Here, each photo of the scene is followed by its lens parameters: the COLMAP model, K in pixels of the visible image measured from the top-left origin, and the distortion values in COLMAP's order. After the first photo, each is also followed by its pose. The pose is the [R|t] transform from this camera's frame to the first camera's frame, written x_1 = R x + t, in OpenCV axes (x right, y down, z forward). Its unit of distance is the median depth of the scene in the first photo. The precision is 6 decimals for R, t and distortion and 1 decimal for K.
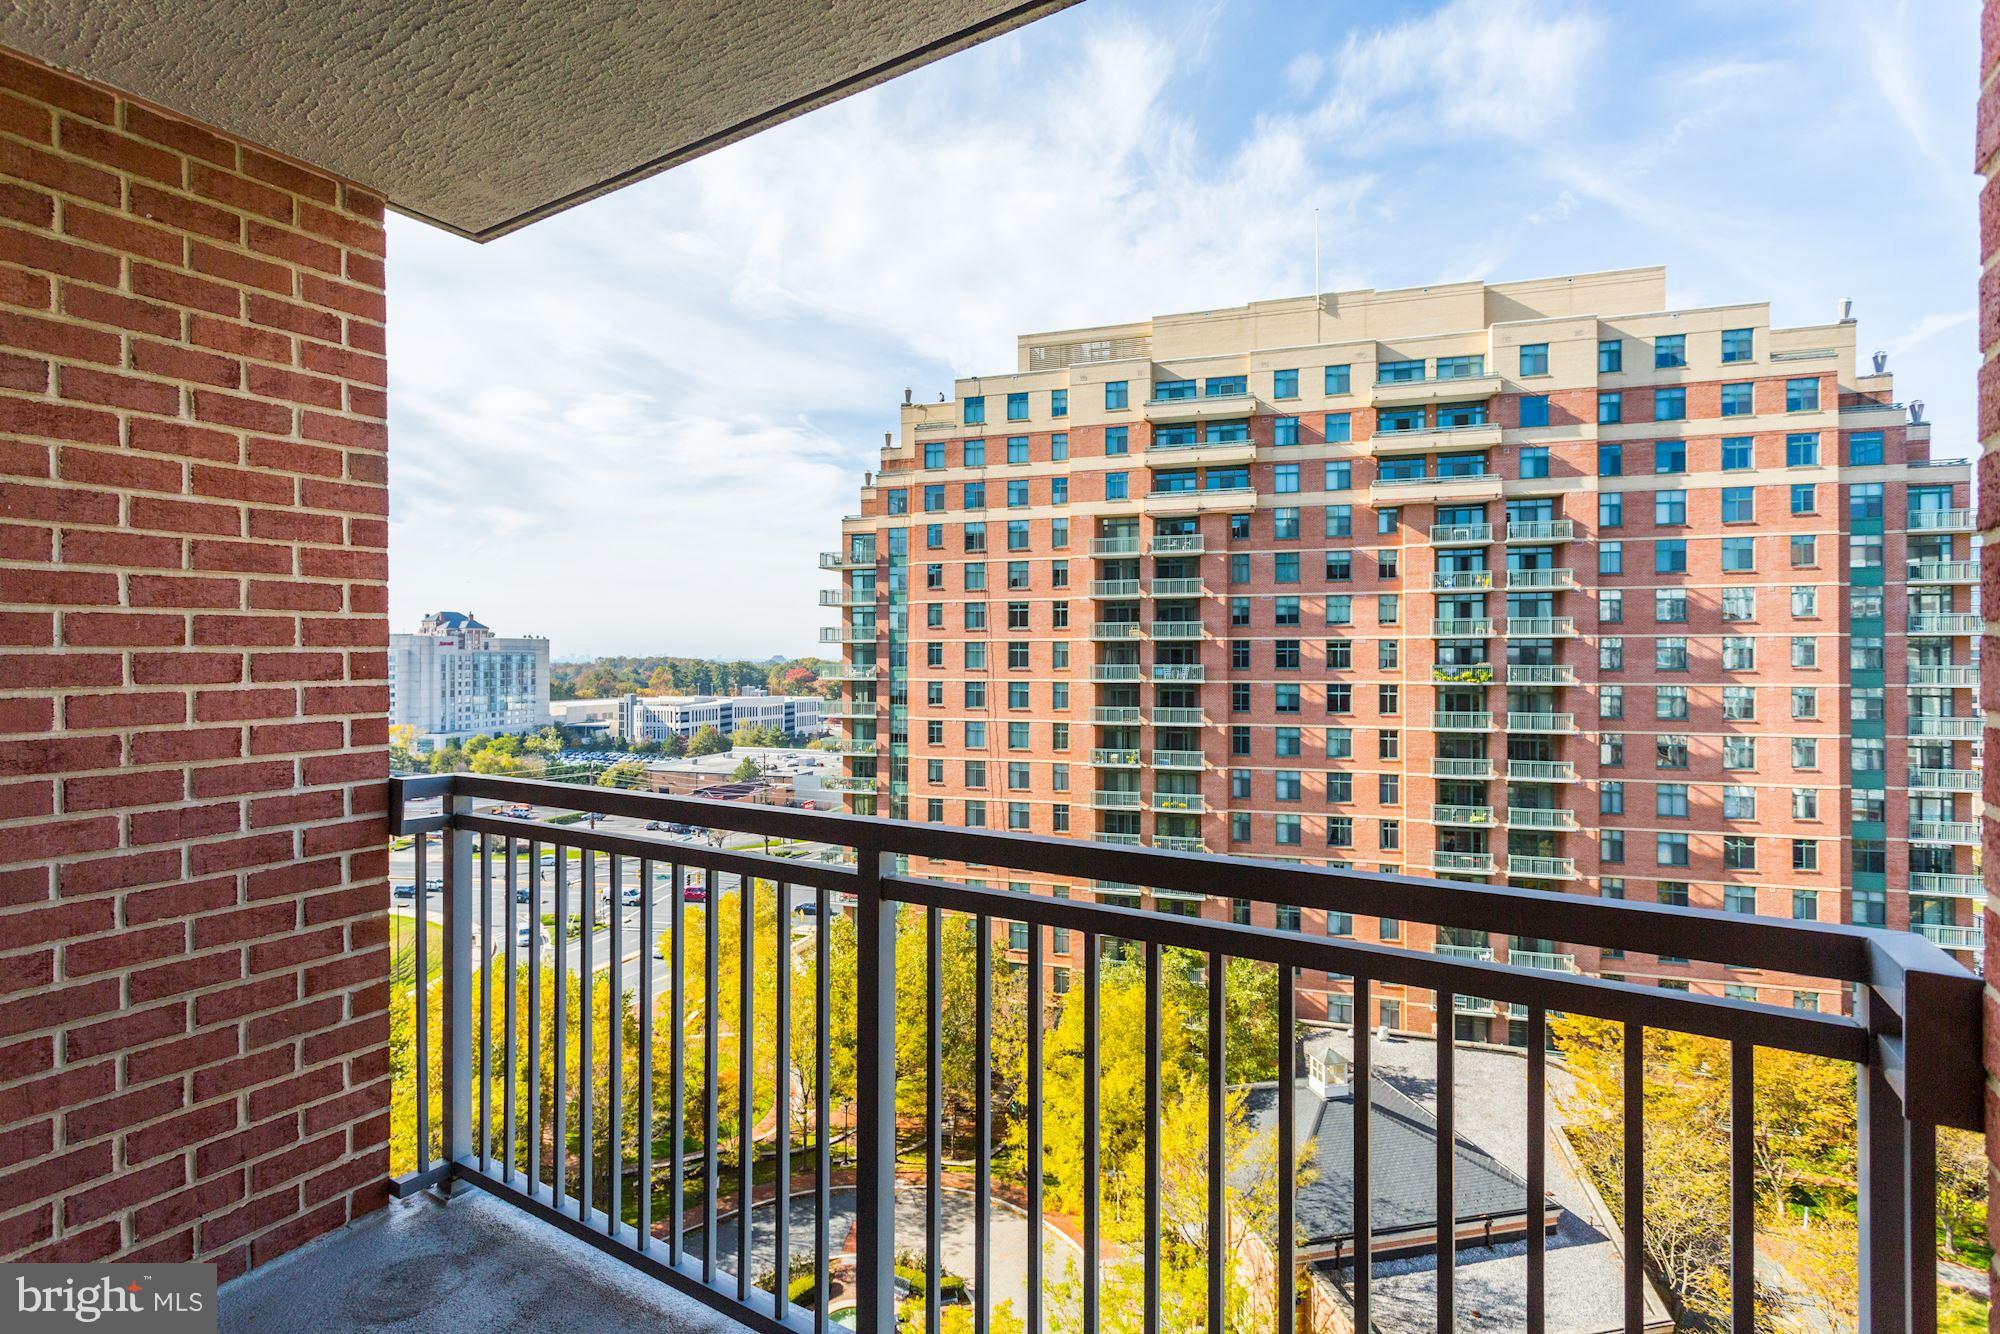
lens RADIAL K [[964.7, 0, 992.3], [0, 964.7, 654.4], [0, 0, 1]] dist [-0.000452, 0.004652]
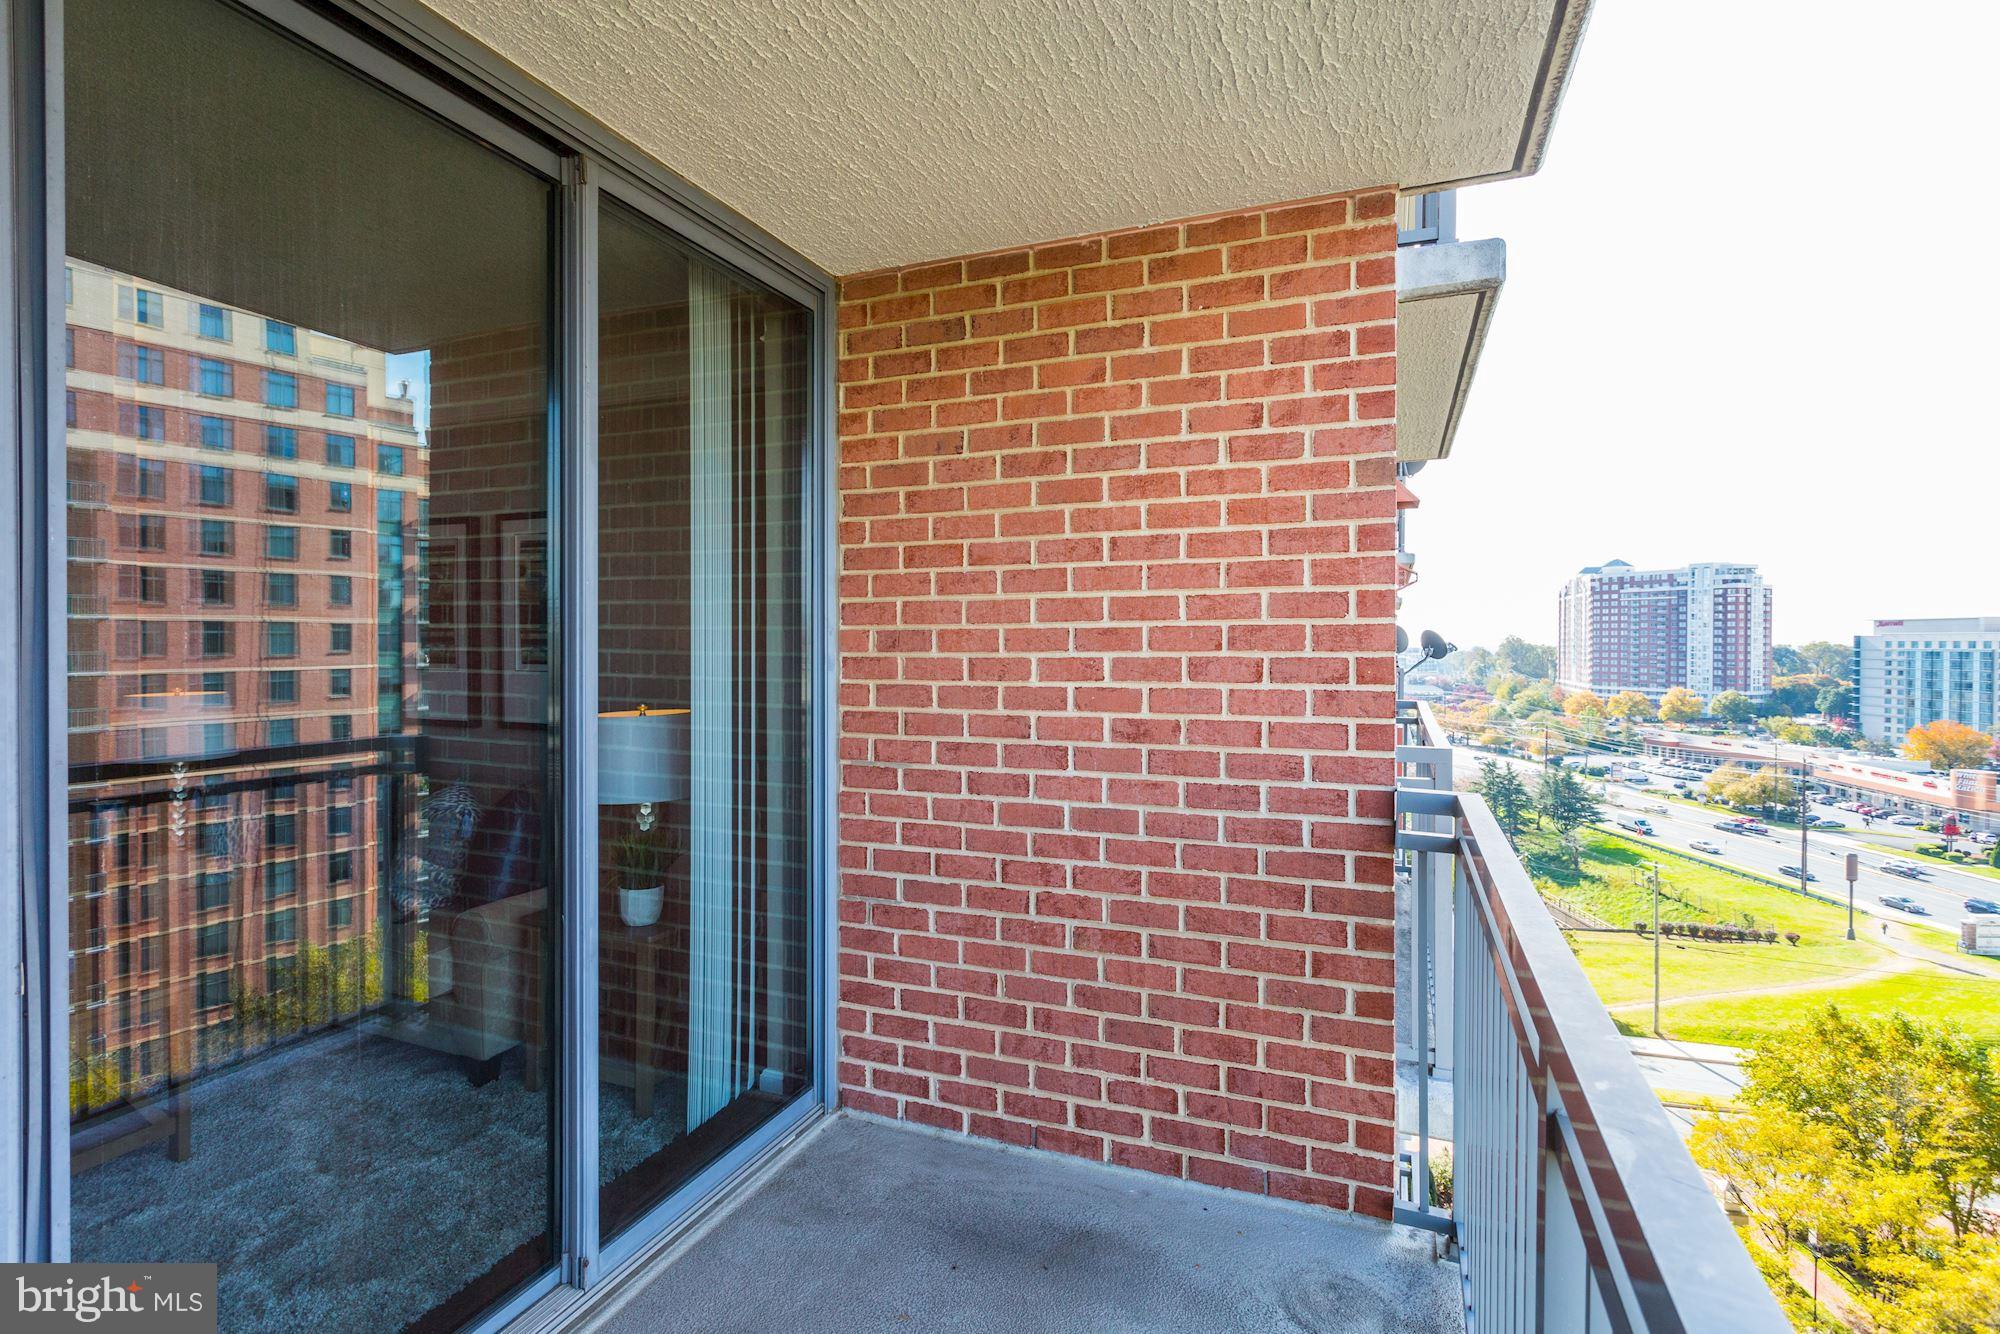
lens RADIAL K [[964.7, 0, 988.5], [0, 964.7, 652.8], [0, 0, 1]] dist [-0.000452, 0.004652]
pose [[0.156175, 0.017006, -0.987583, 0.288150], [0.001041, 0.999848, 0.017382, -0.025732], [0.987729, -0.003743, 0.156134, 0.475719]]
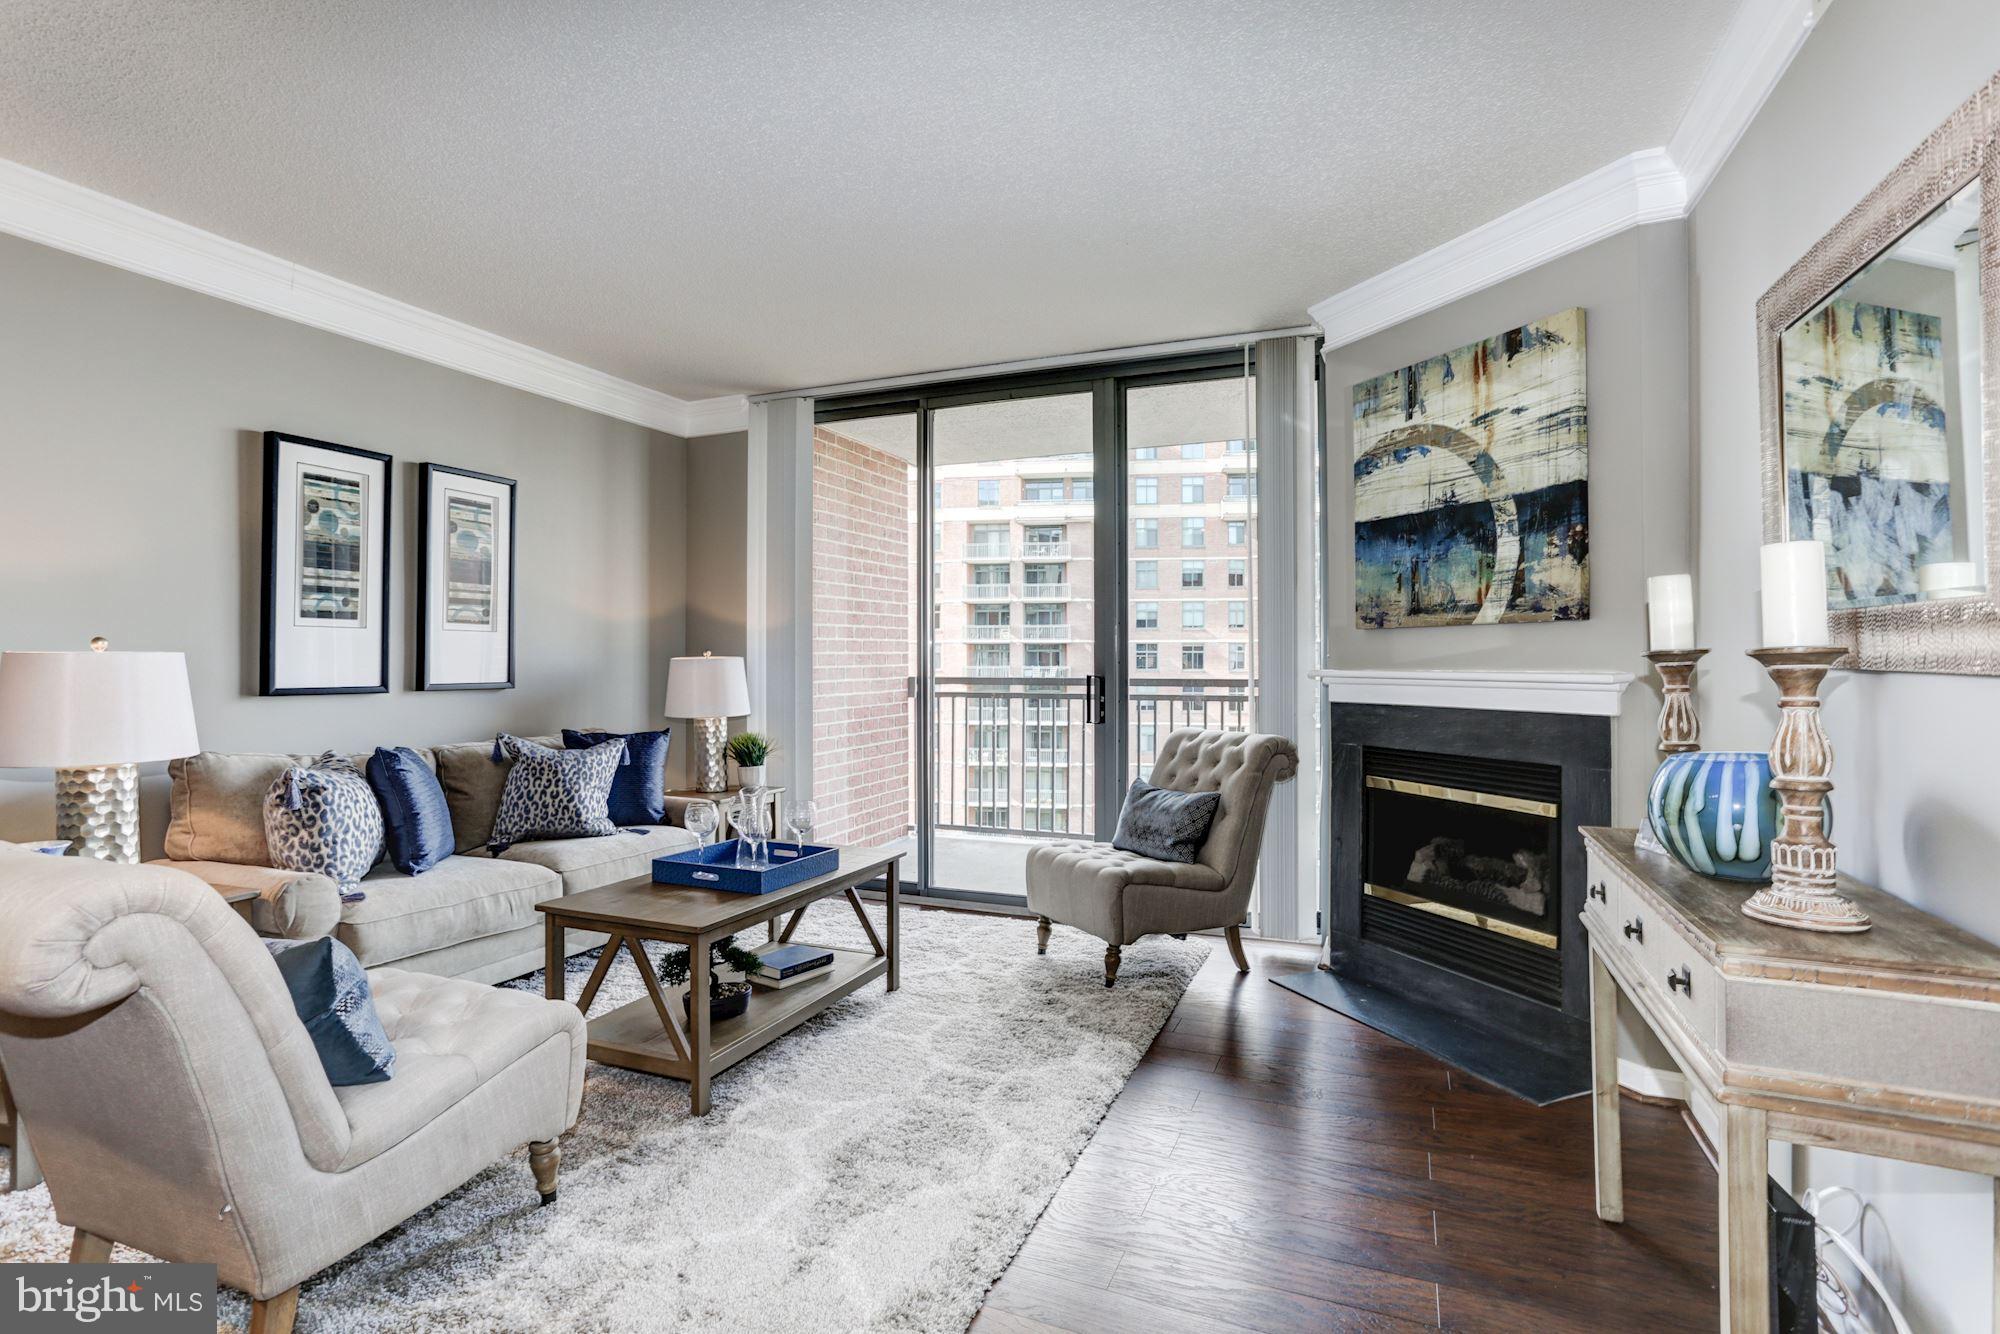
lens RADIAL K [[964.7, 0, 1008.2], [0, 964.7, 658.0], [0, 0, 1]] dist [-0.000452, 0.004652]
pose [[0.987628, -0.000016, 0.156813, -0.827415], [-0.000179, 0.999999, 0.001234, 0.079516], [-0.156813, -0.001247, 0.987627, -1.827526]]
